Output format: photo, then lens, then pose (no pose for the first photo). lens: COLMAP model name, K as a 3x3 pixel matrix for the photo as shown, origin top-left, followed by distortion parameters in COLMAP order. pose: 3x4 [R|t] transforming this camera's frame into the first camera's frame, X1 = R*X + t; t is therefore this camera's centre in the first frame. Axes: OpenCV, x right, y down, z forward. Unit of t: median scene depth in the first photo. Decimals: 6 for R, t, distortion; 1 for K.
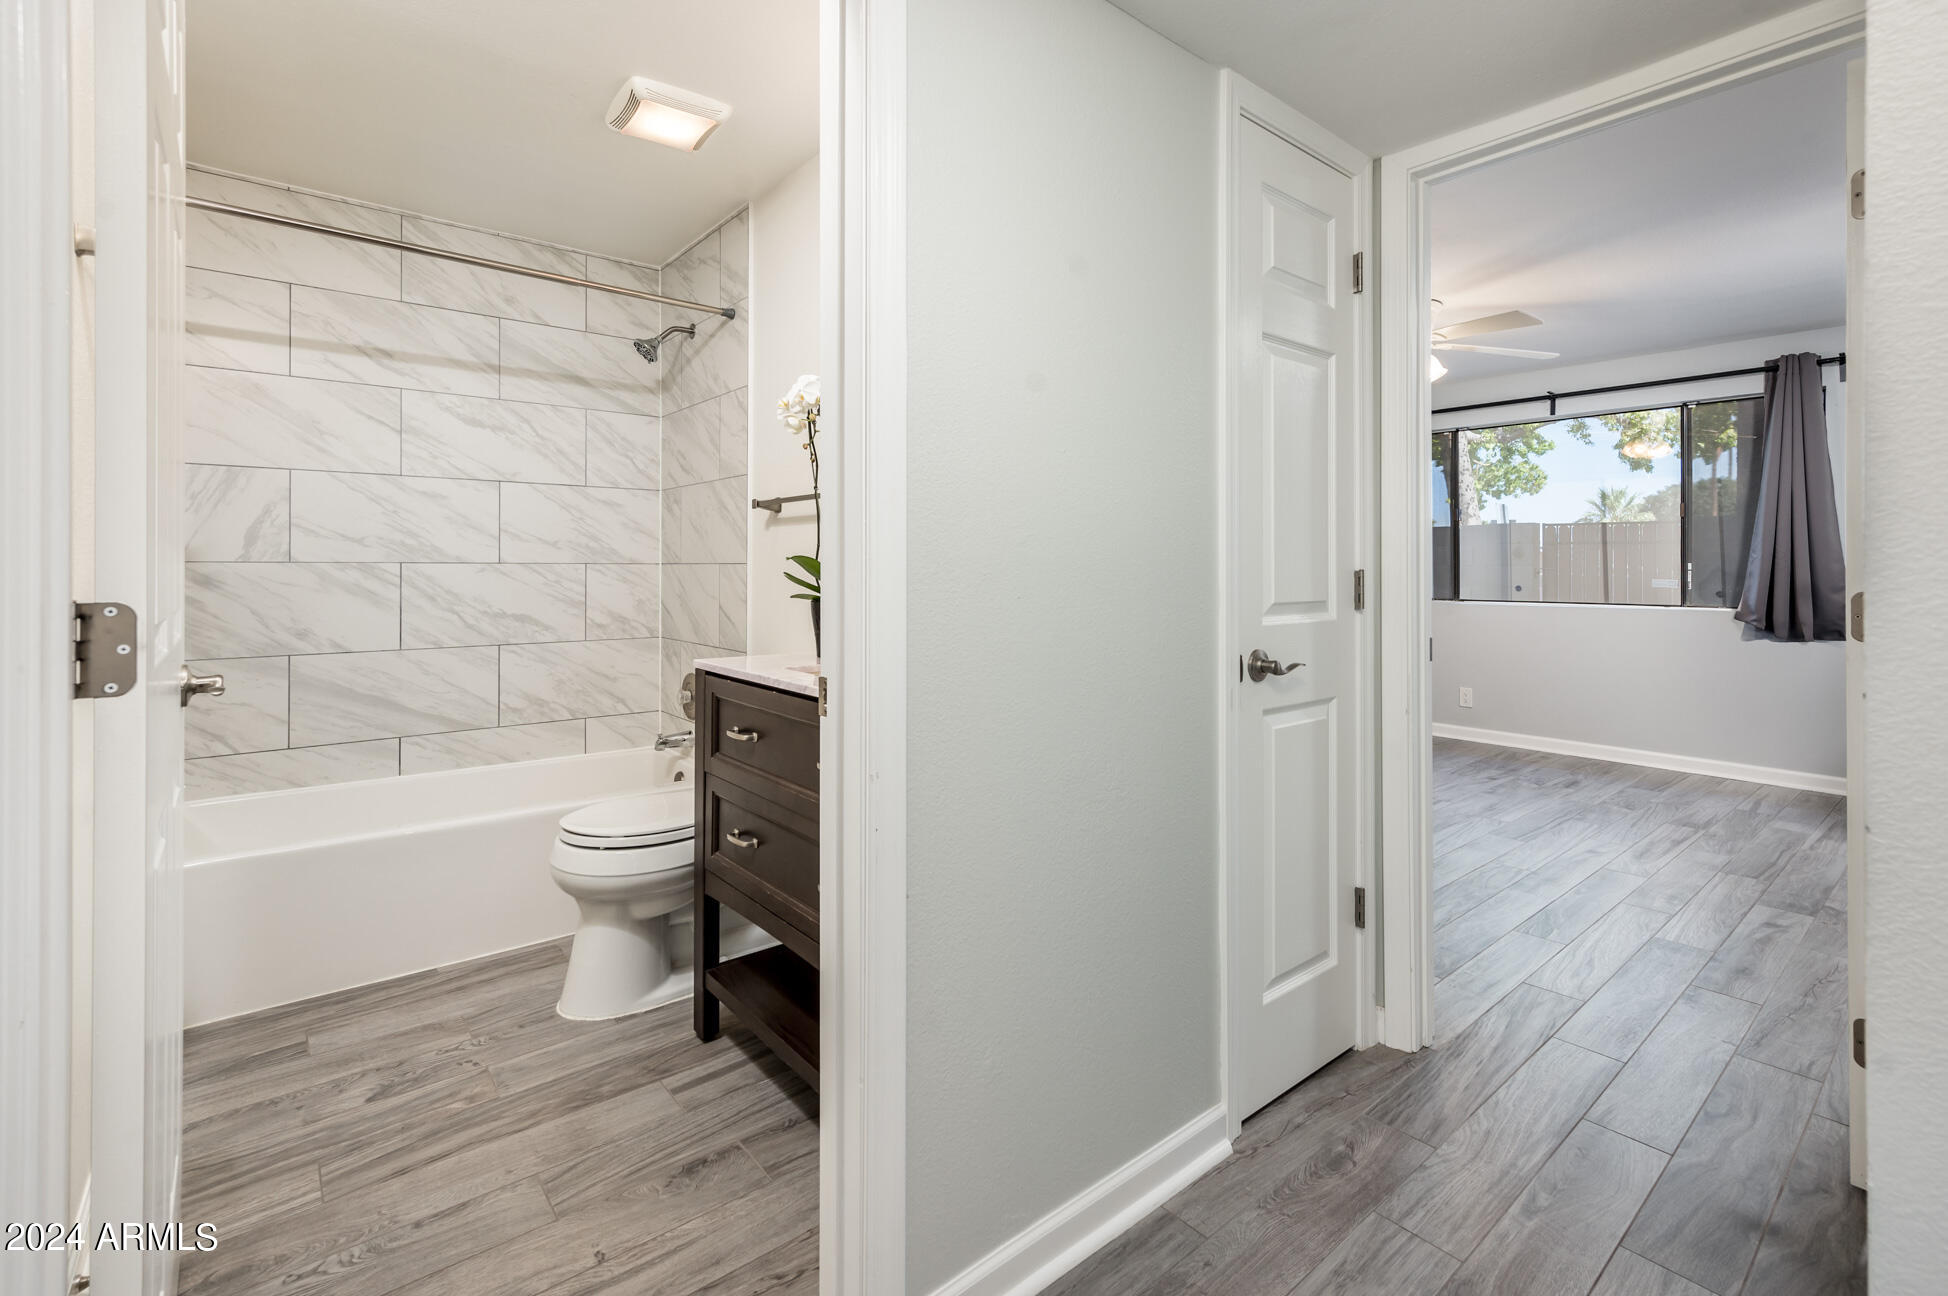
lens RADIAL K [[900.2, 0, 971.4], [0, 900.2, 564.7], [0, 0, 1]] dist [0.000458, 0.000241]
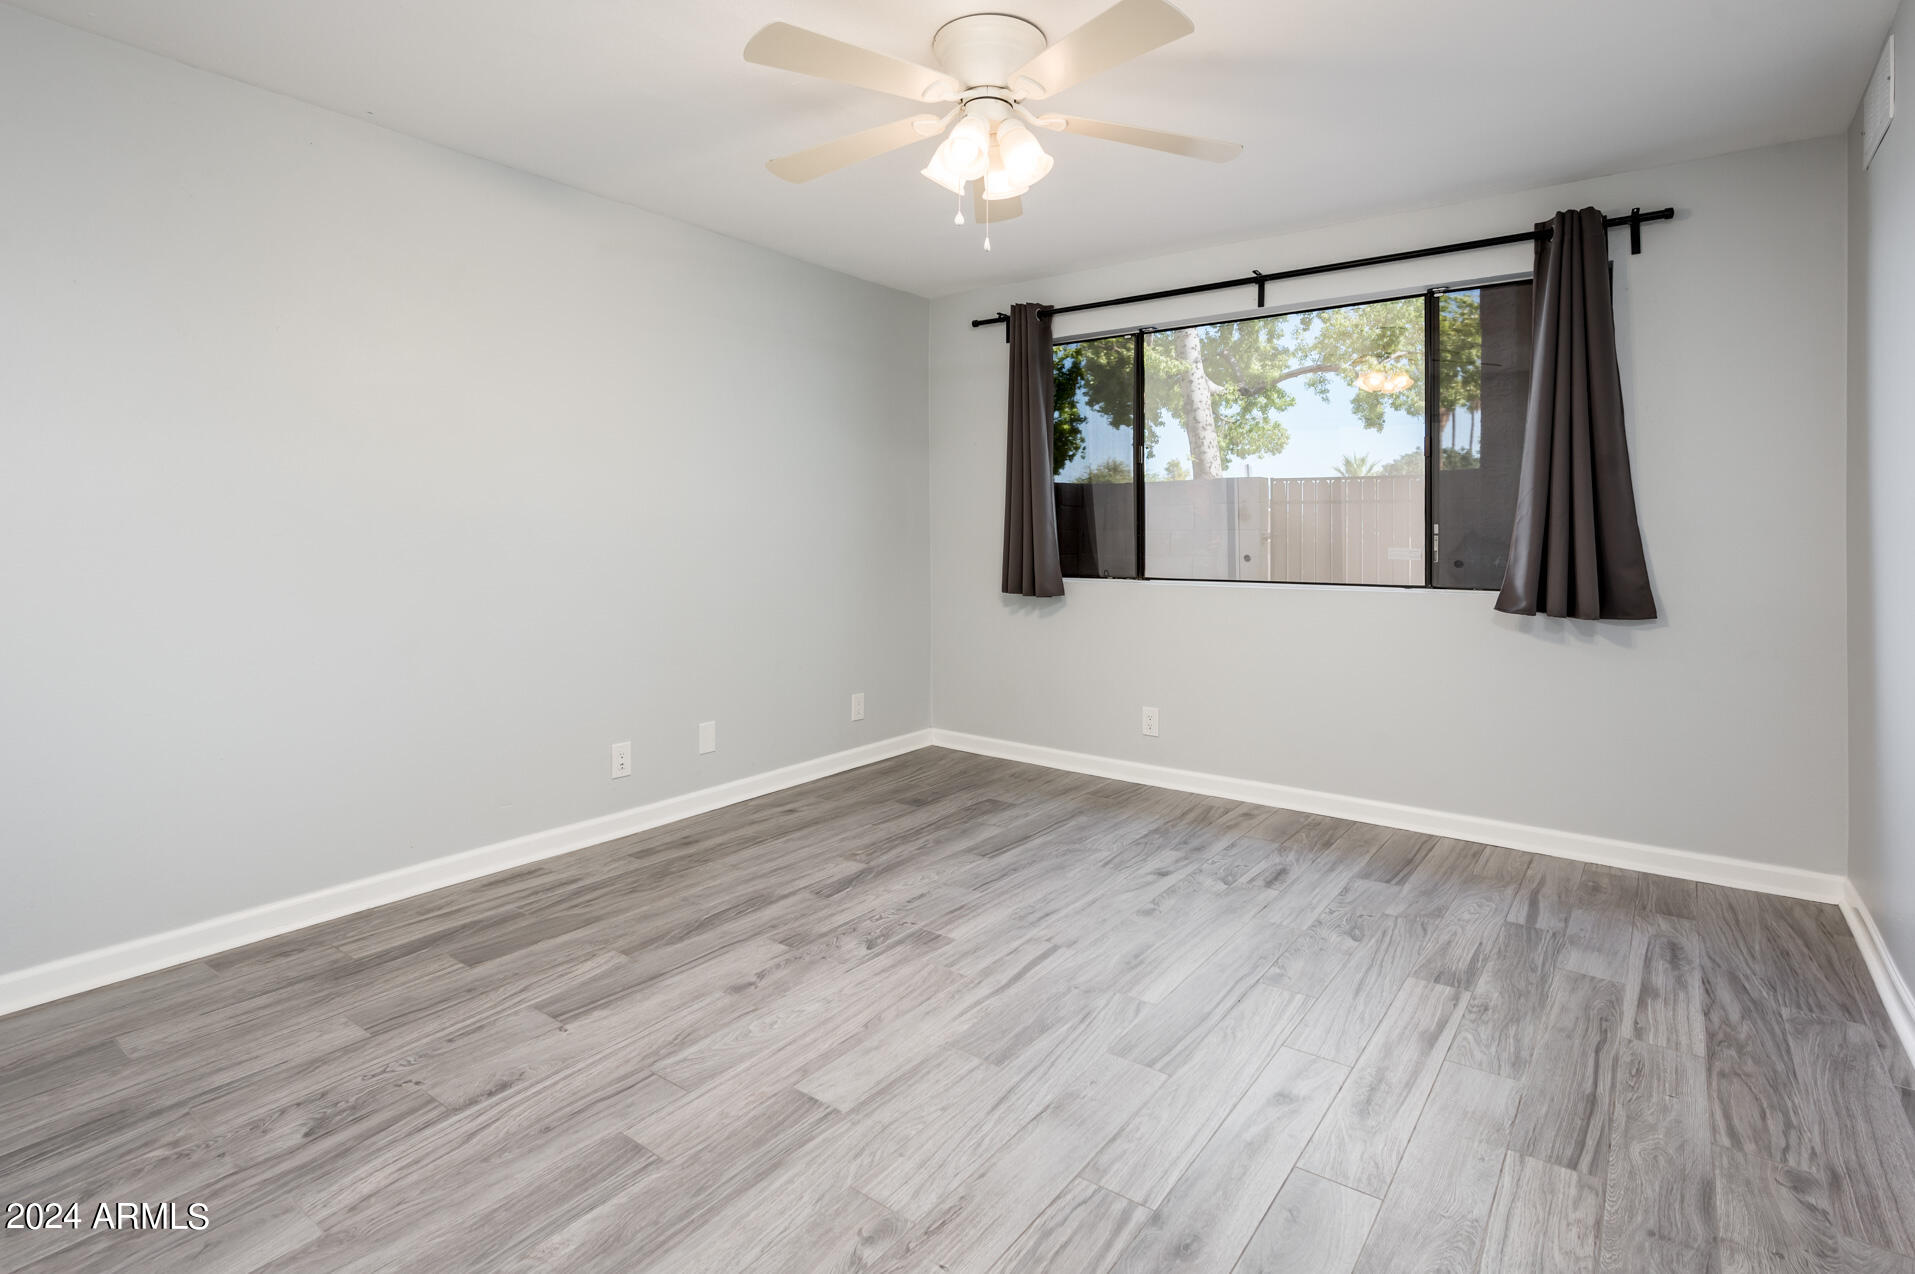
lens RADIAL K [[955.7, 0, 959.3], [0, 955.7, 522.9], [0, 0, 1]] dist [0.001120, 0.000888]
pose [[0.974906, 0.002817, 0.222601, 0.269073], [-0.000945, 0.999963, -0.008513, 0.003131], [-0.222617, 0.008089, 0.974872, 0.354466]]
